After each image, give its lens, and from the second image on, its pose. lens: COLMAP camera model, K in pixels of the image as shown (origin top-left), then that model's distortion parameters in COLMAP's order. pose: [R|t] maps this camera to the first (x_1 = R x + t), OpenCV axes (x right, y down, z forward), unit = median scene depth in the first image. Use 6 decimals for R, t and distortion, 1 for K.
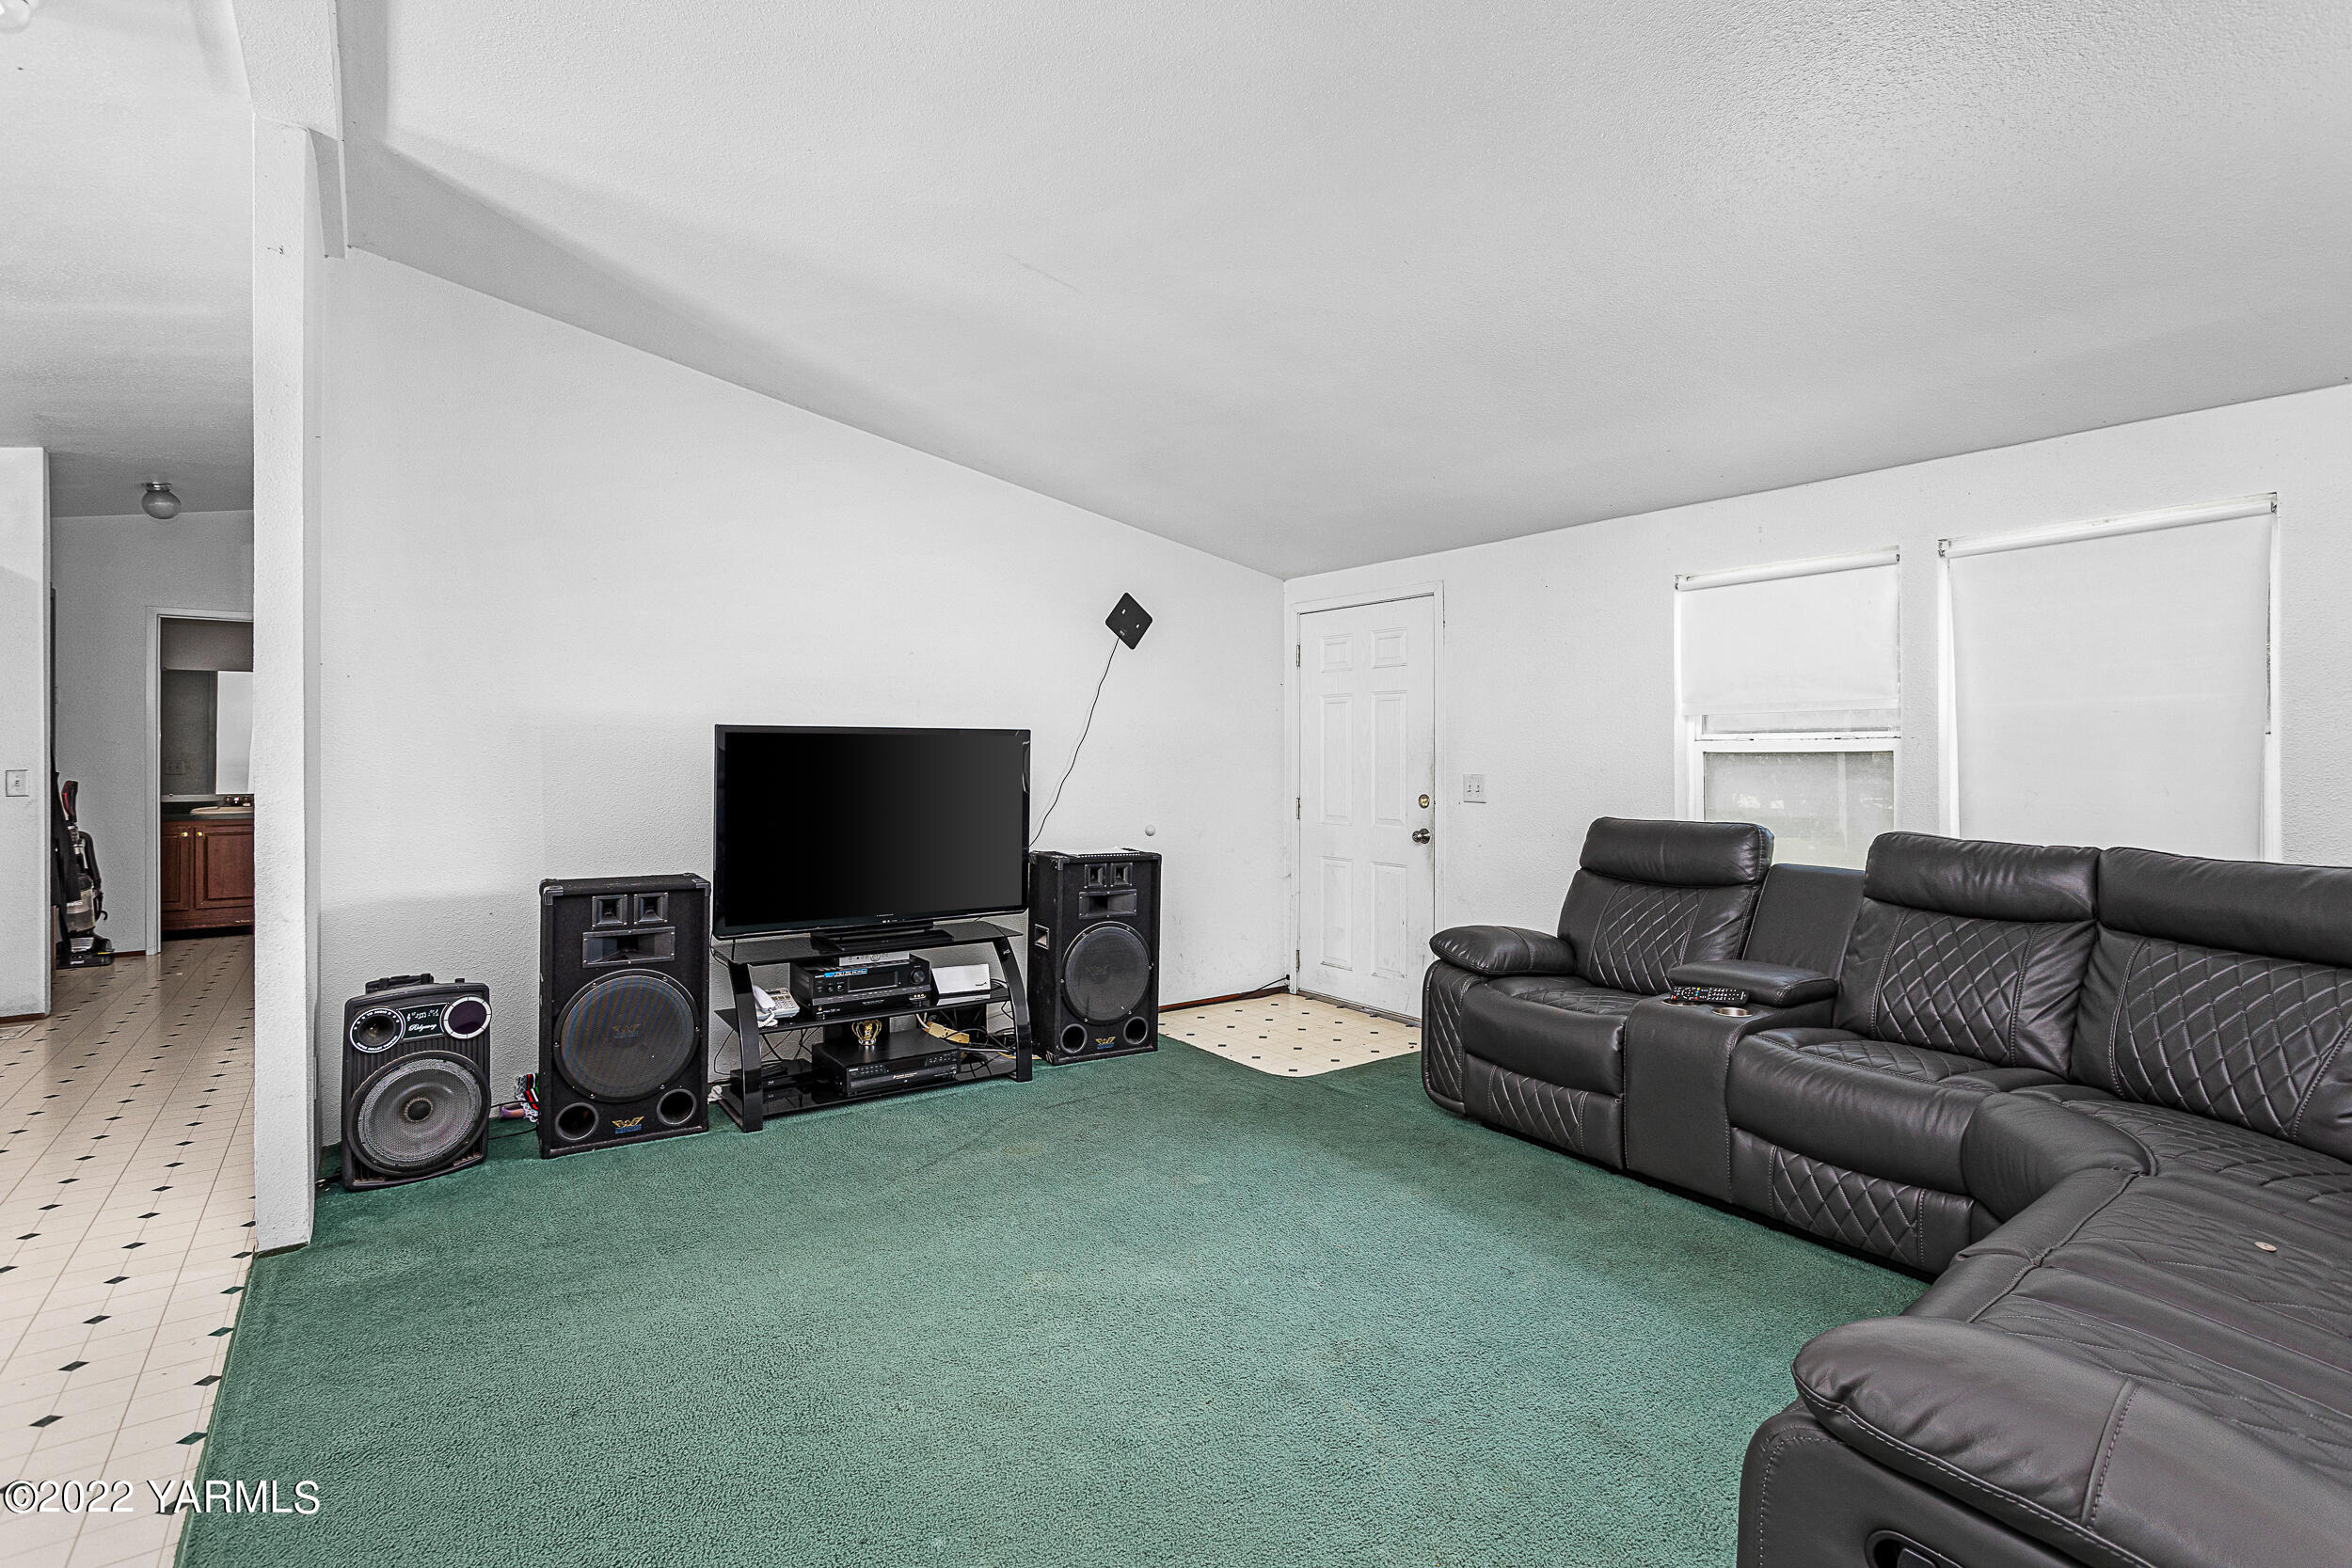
lens RADIAL K [[1168.1, 0, 1180.2], [0, 1168.1, 761.0], [0, 0, 1]] dist [-0.024967, -0.000253]
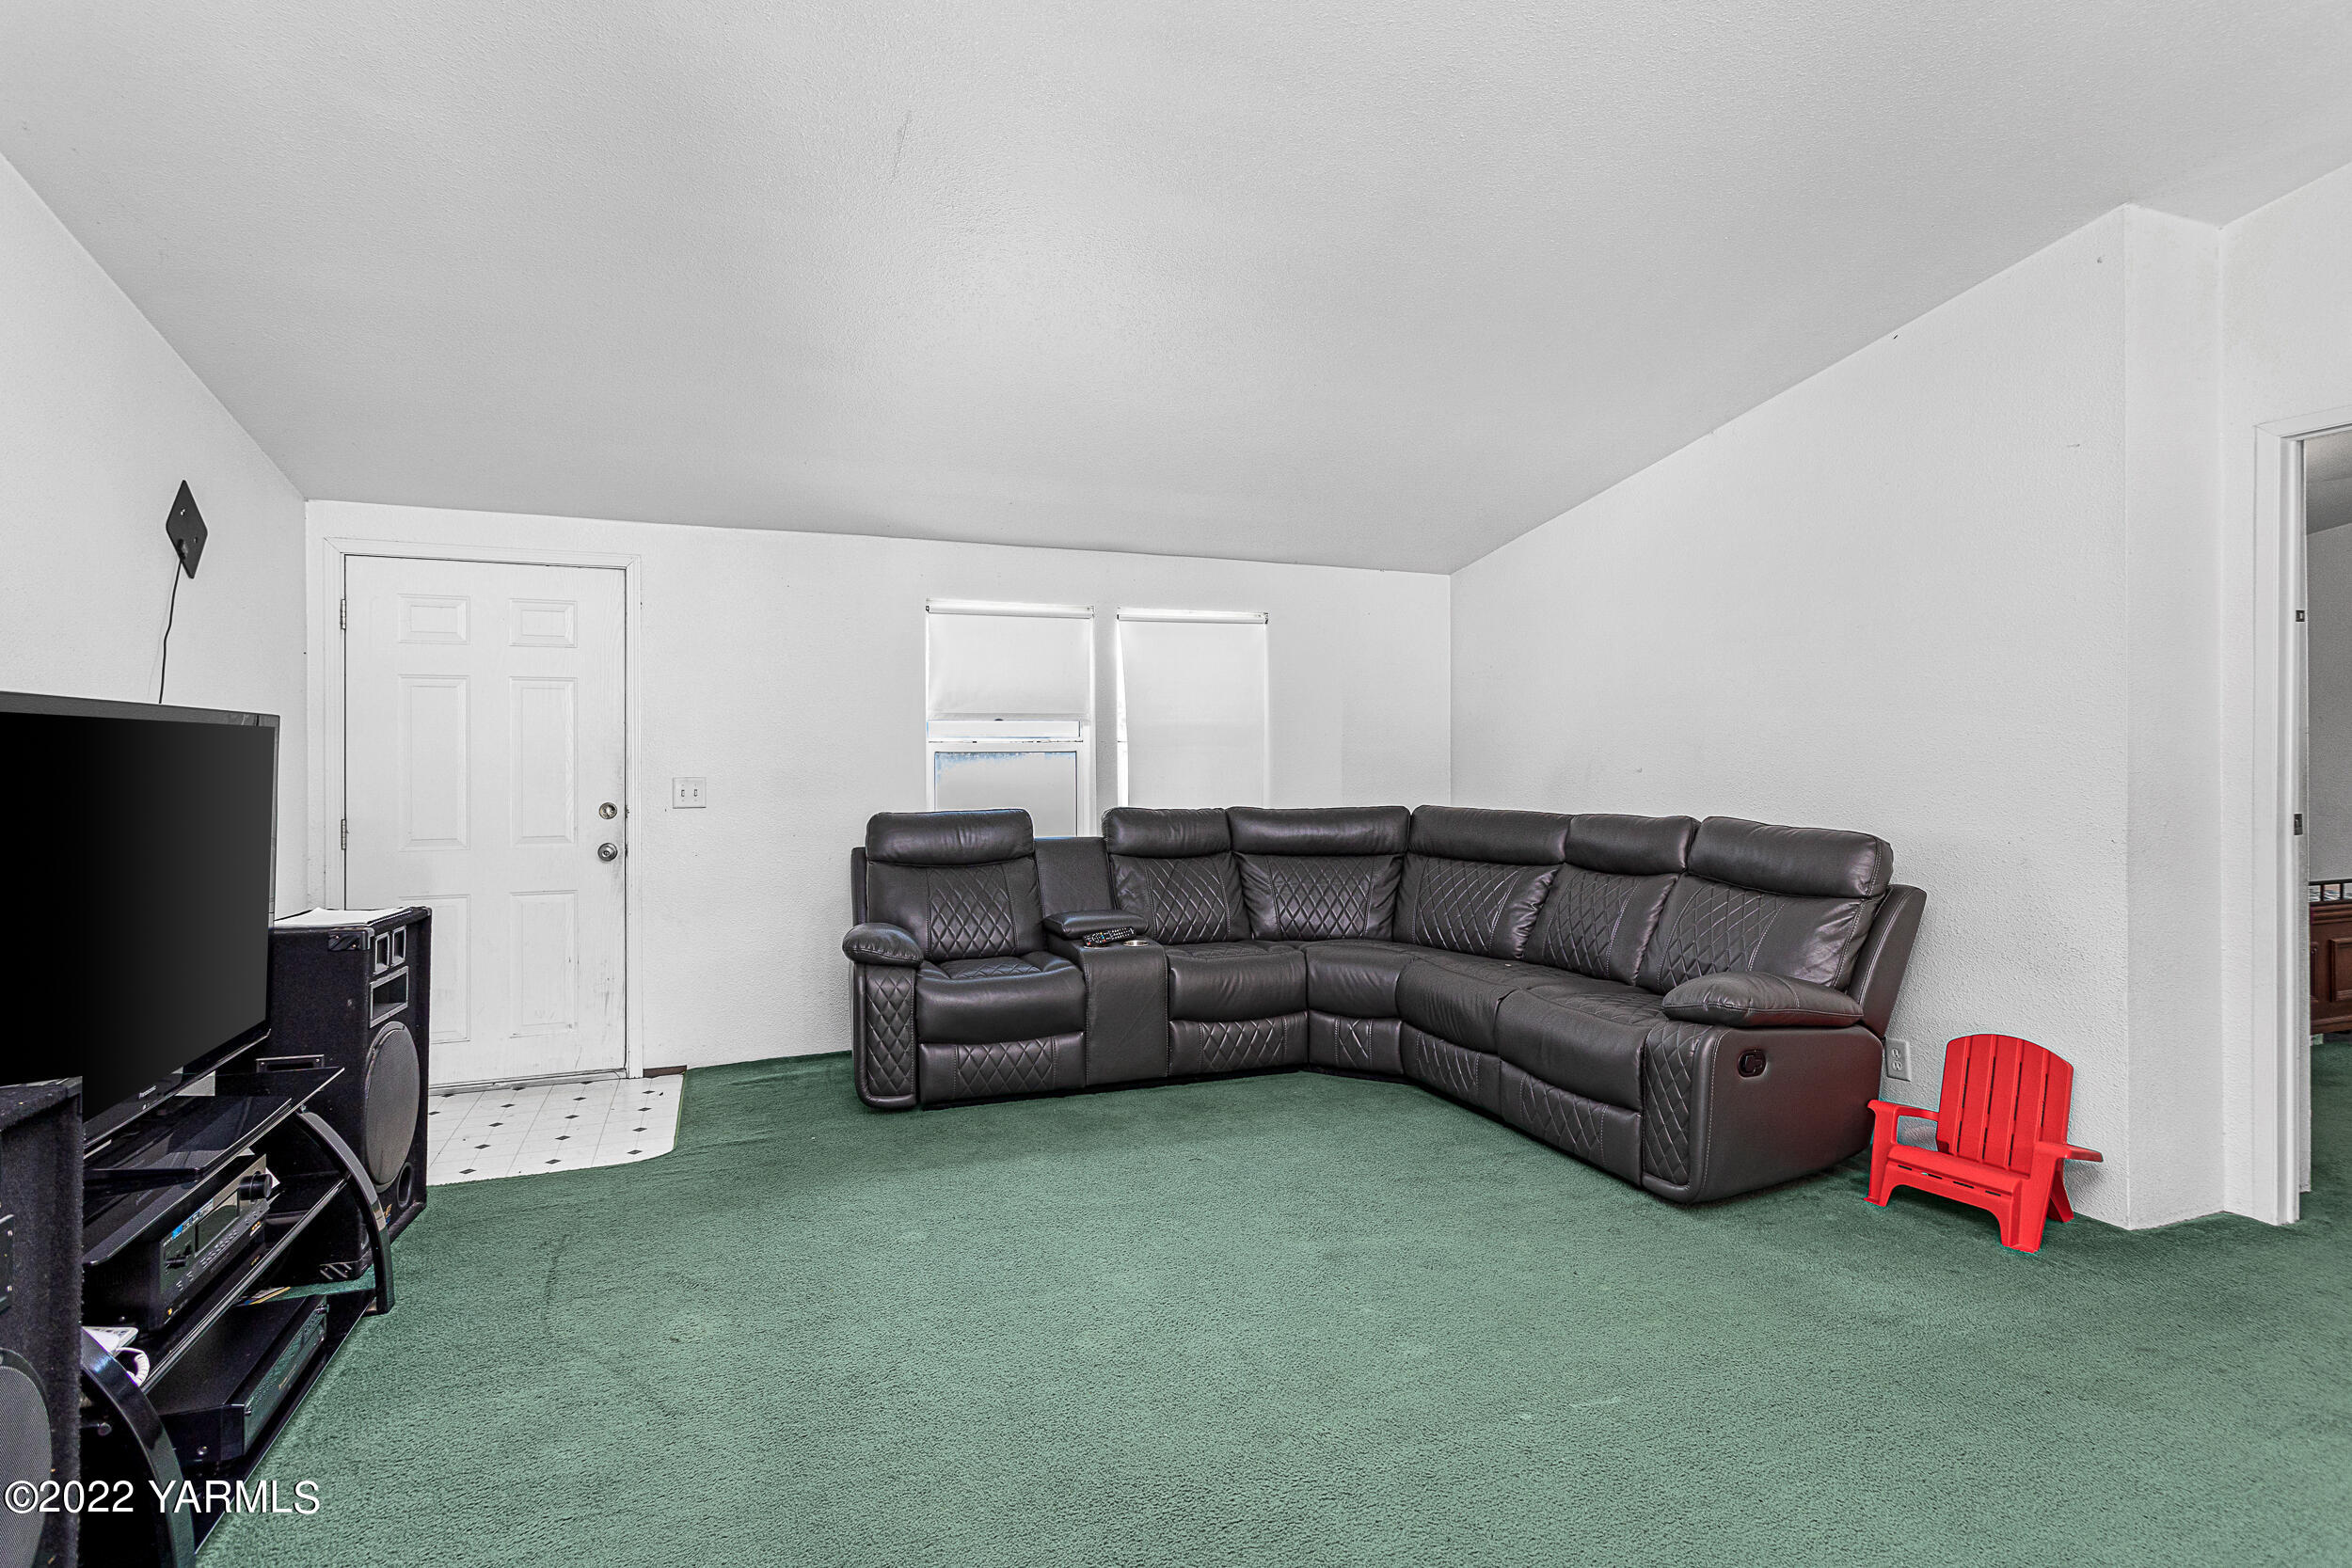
lens RADIAL K [[1168.1, 0, 1223.2], [0, 1168.1, 763.6], [0, 0, 1]] dist [-0.024967, -0.000253]
pose [[0.194500, -0.008827, 0.980863, -0.714166], [0.010275, 0.999923, 0.006961, -0.001859], [-0.980849, 0.008725, 0.194576, 0.535466]]
